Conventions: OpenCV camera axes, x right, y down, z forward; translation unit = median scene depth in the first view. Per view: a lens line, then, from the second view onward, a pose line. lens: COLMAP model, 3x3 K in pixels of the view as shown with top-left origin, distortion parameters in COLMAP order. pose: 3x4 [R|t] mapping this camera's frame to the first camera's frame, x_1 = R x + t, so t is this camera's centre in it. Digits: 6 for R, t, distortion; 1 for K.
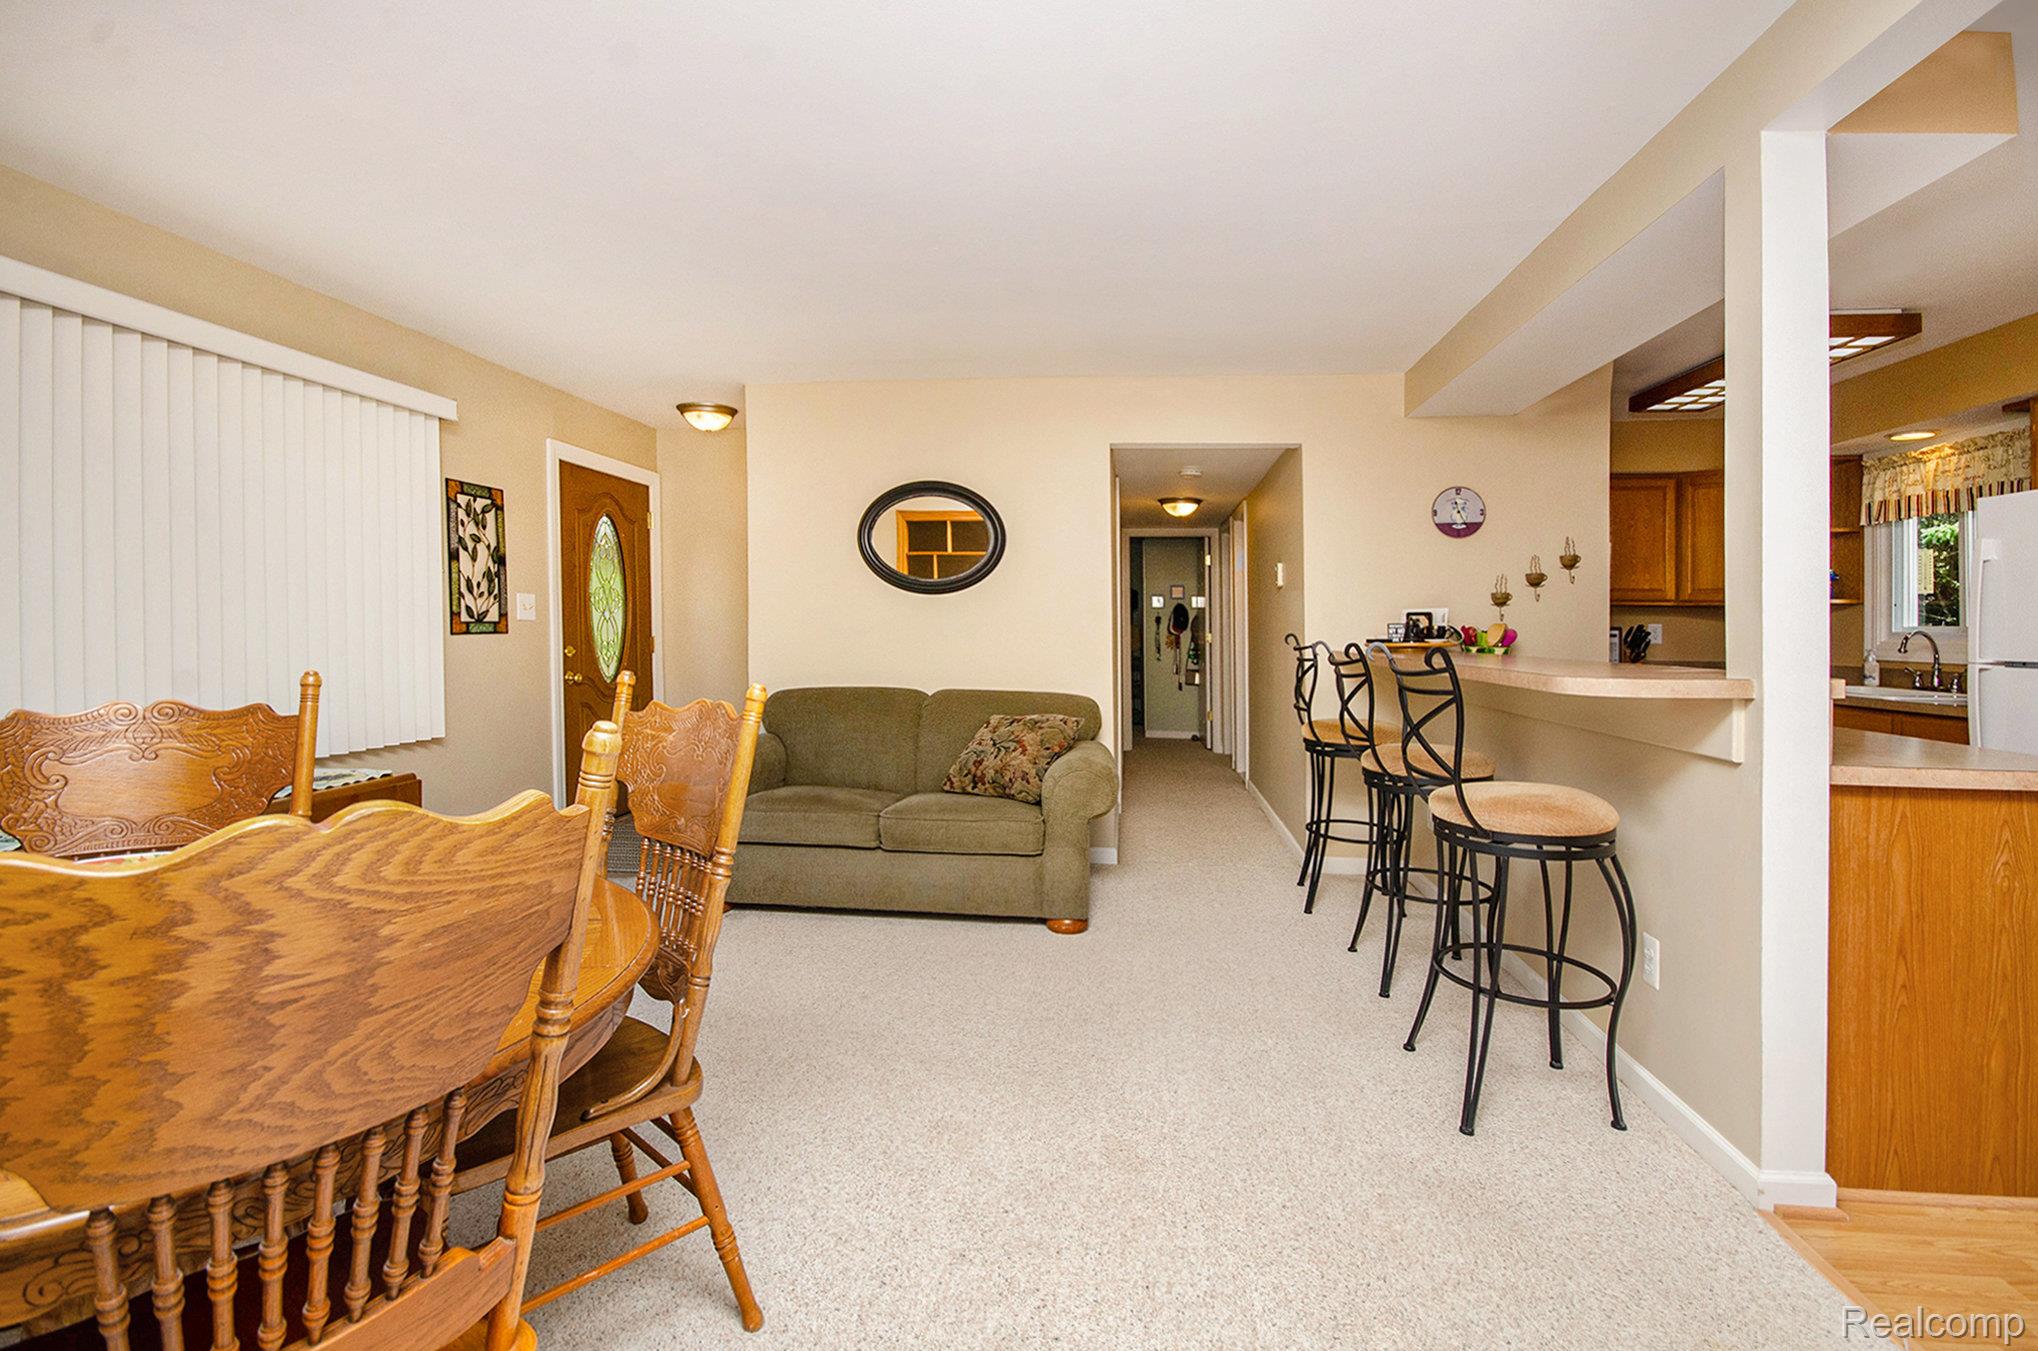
lens RADIAL K [[917.6, 0, 1020.0], [0, 917.6, 608.4], [0, 0, 1]] dist [0.011042, -0.012829]
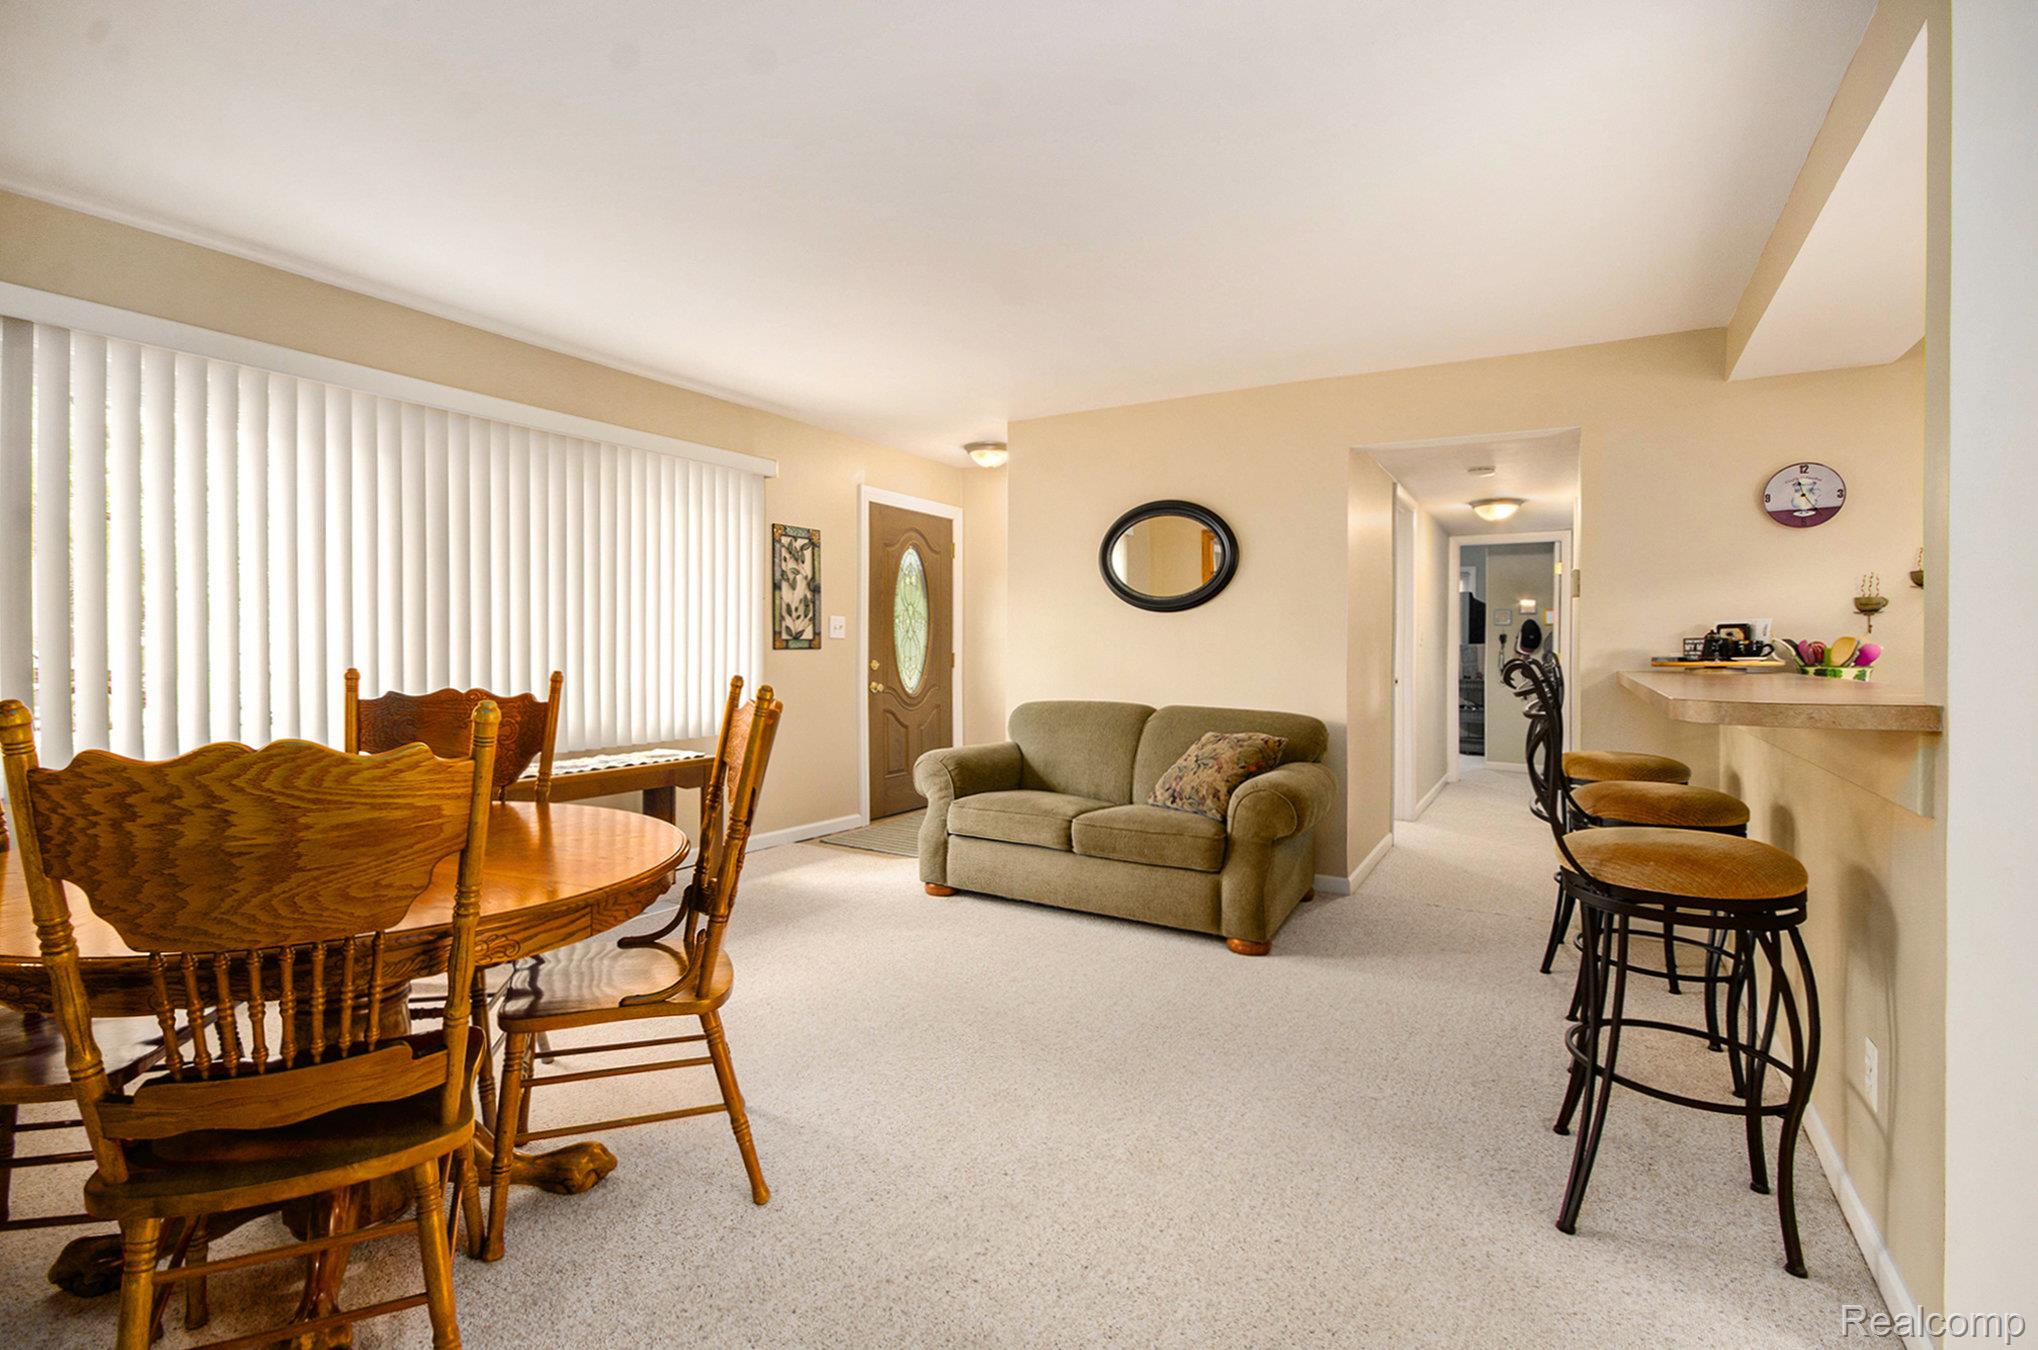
lens RADIAL K [[916.9, 0, 1018.3], [0, 916.9, 652.1], [0, 0, 1]] dist [-0.019208, -0.000217]
pose [[0.905144, 0.002720, -0.425097, 0.212696], [0.007867, 0.999701, 0.023147, 0.005977], [0.425033, -0.024295, 0.904852, 0.020998]]
